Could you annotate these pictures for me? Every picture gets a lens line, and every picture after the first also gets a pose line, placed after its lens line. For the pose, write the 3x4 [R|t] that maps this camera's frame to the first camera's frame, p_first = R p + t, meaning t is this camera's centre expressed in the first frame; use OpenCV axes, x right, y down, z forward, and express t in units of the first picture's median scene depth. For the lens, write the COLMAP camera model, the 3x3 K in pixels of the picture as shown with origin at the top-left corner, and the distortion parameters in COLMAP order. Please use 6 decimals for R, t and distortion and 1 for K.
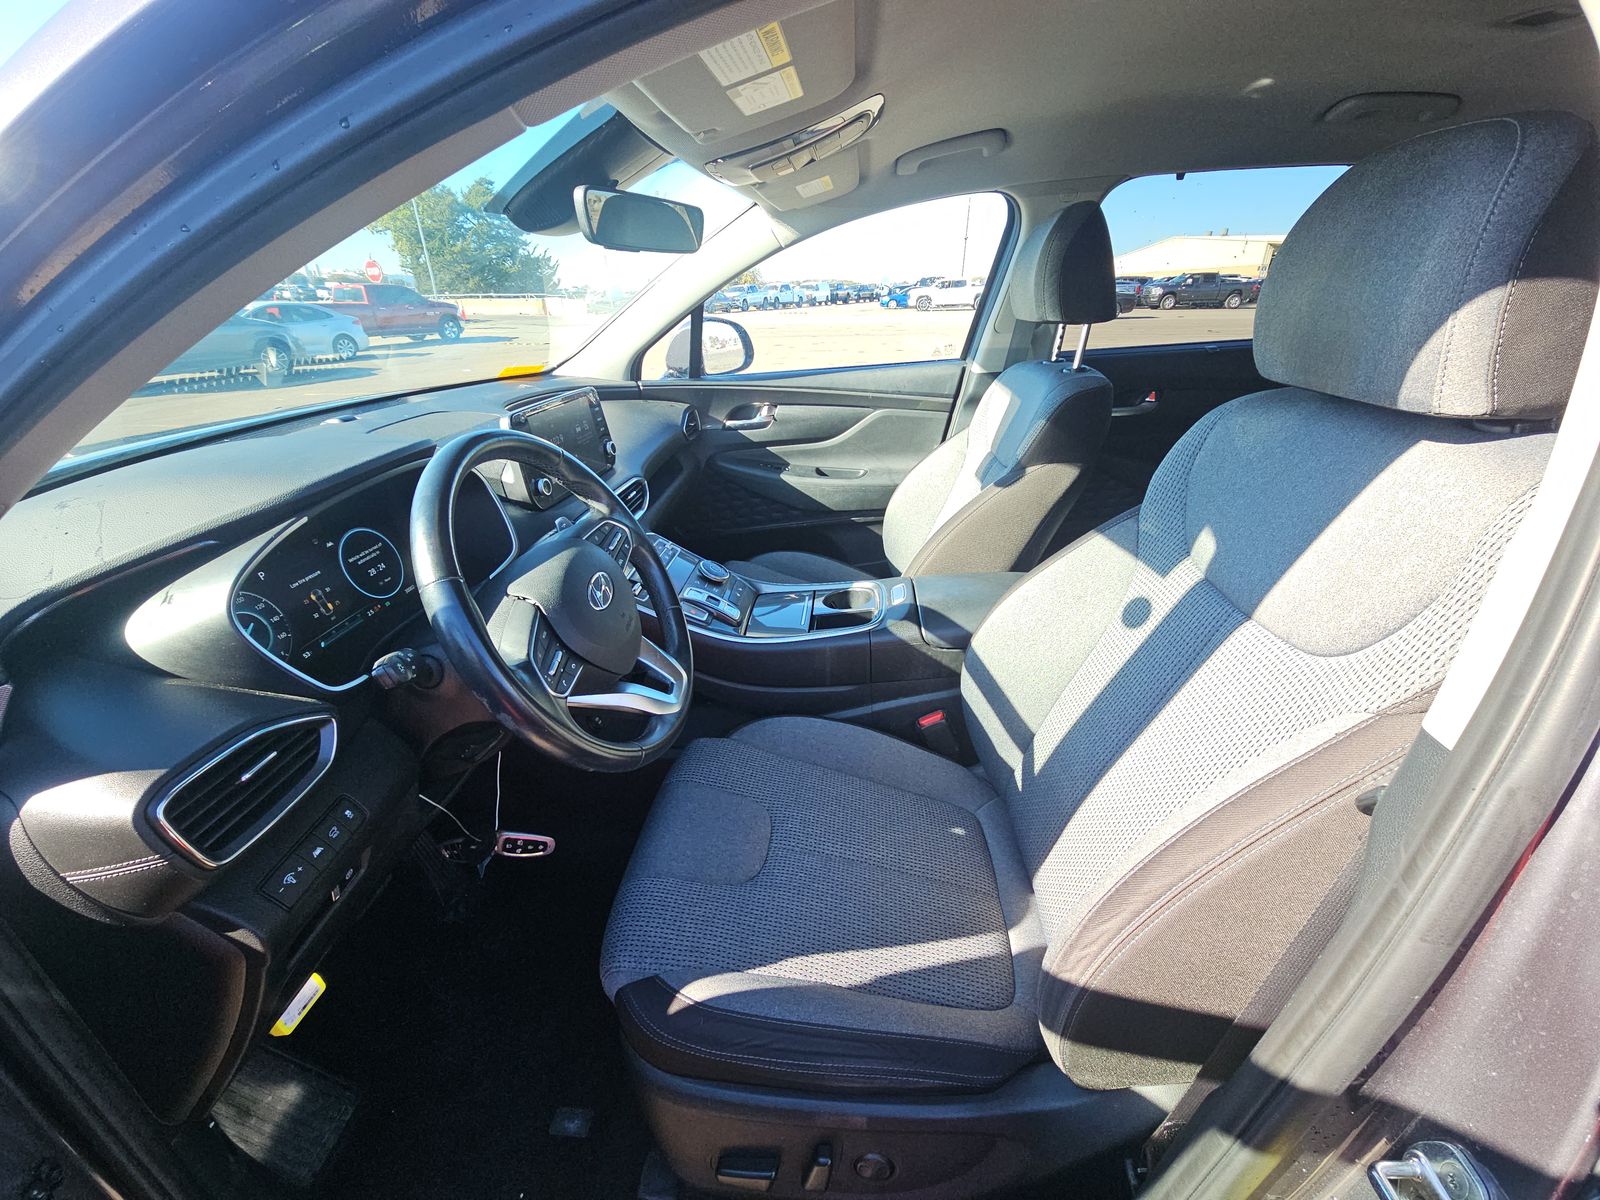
lens RADIAL K [[658.6, 0, 800.0], [0, 658.6, 600.0], [0, 0, 1]] dist [-0.001135, -0.000630]
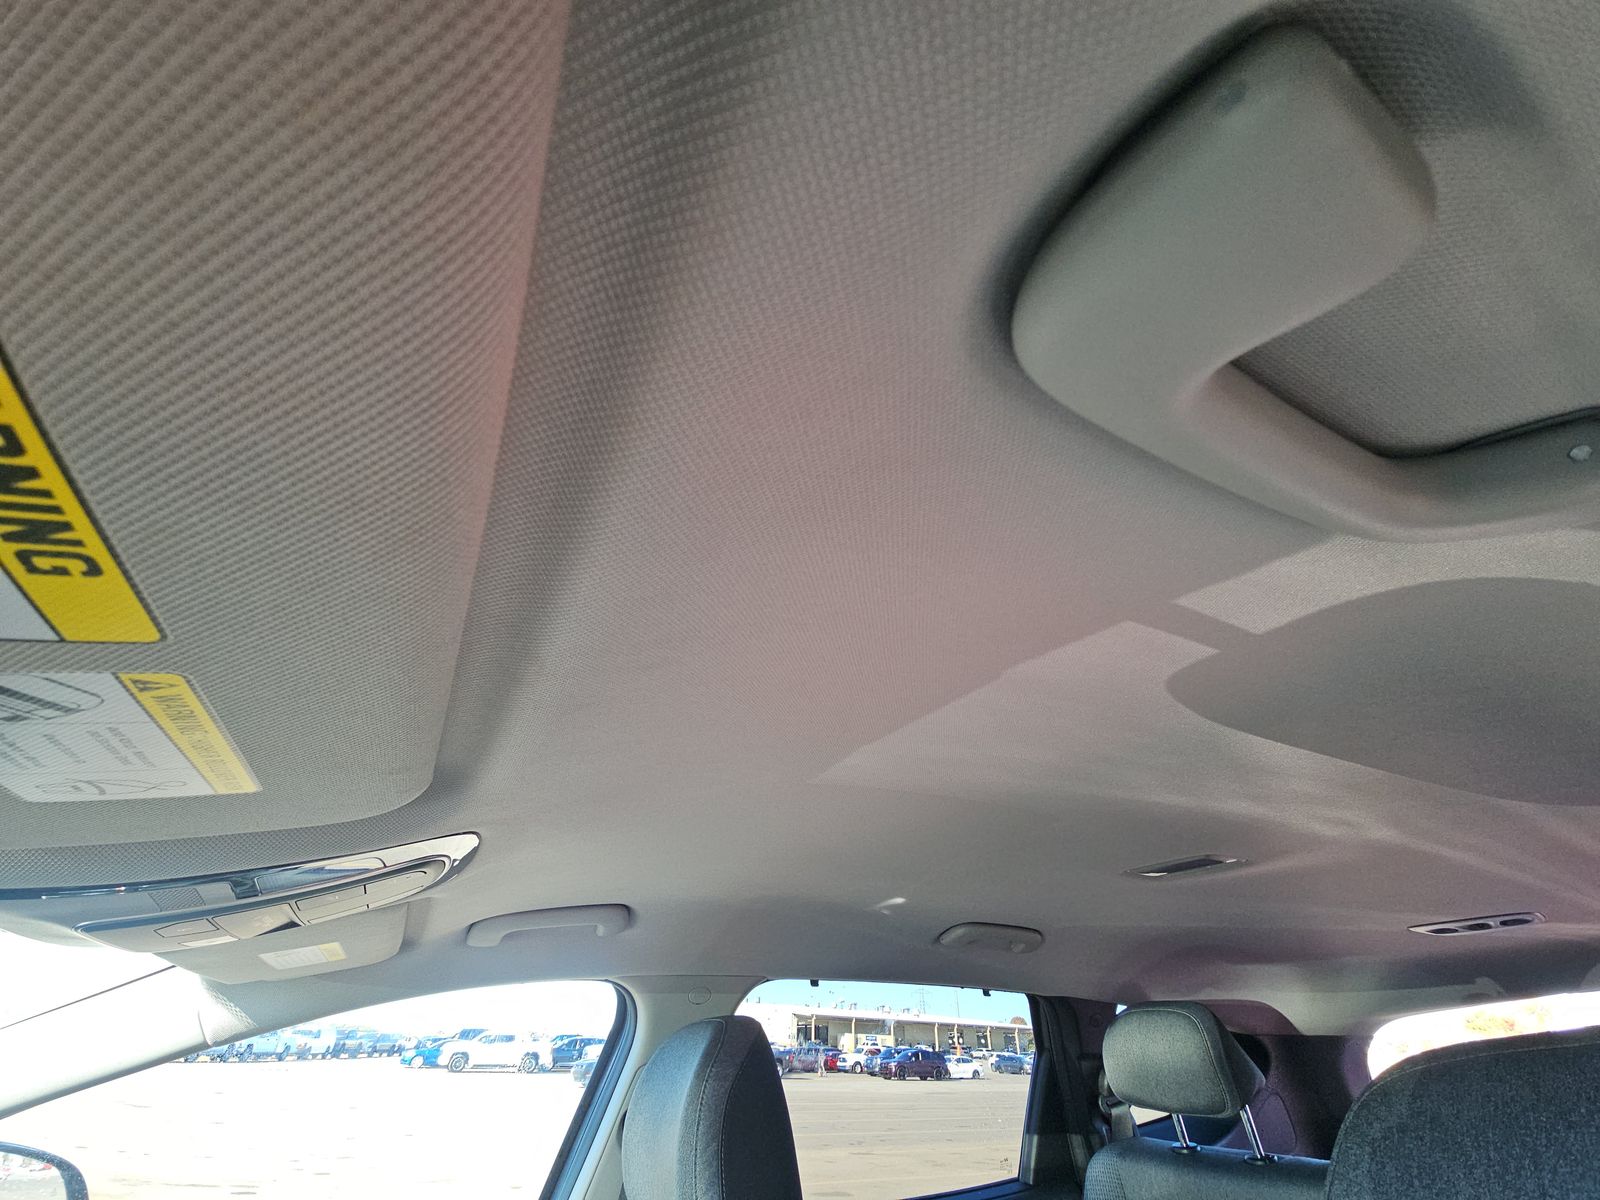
lens RADIAL K [[658.6, 0, 800.0], [0, 658.6, 600.0], [0, 0, 1]] dist [-0.001135, -0.000630]
pose [[0.840007, 0.339230, 0.423452, 0.032819], [0.191866, 0.544303, -0.816653, -0.238580], [-0.507519, 0.767240, 0.392131, 0.317389]]
